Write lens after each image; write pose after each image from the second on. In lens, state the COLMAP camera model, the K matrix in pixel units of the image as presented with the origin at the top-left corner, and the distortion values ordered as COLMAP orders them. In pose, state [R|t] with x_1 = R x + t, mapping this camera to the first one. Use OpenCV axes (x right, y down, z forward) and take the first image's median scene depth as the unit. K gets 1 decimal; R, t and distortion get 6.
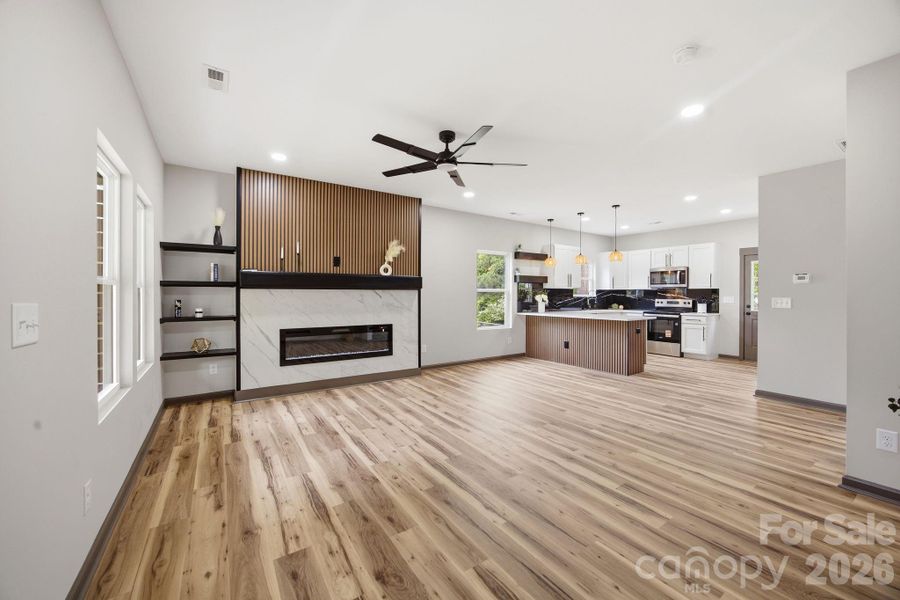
lens RADIAL K [[353.3, 0, 452.4], [0, 353.3, 295.3], [0, 0, 1]] dist [-0.014548, 0.001536]
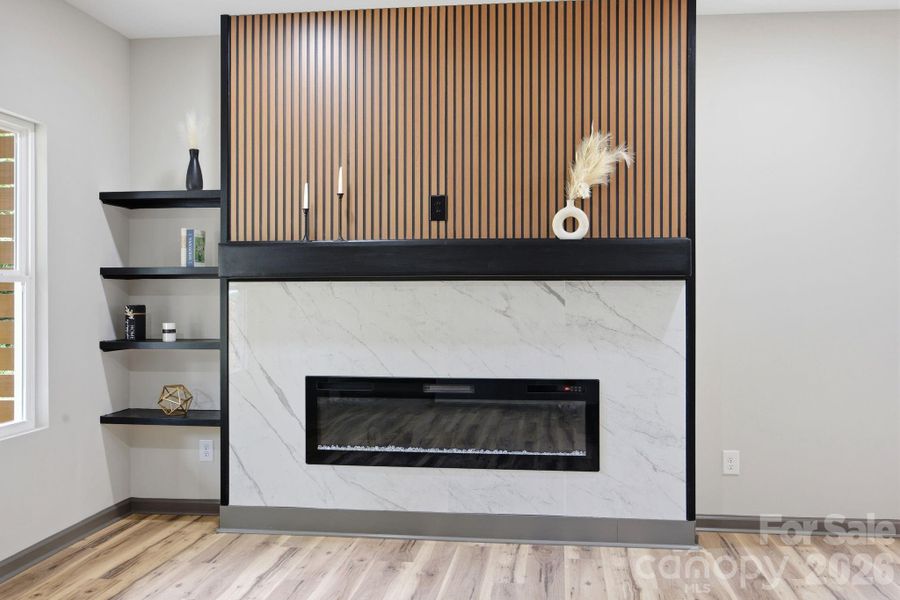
lens RADIAL K [[798.4, 0, 448.8], [0, 798.4, 296.2], [0, 0, 1]] dist [-0.013391, 0.012124]
pose [[0.752573, -0.000646, -0.658509, 0.179807], [-0.000604, 0.999998, -0.001671, 0.000847], [0.658509, 0.001655, 0.752571, 0.252810]]
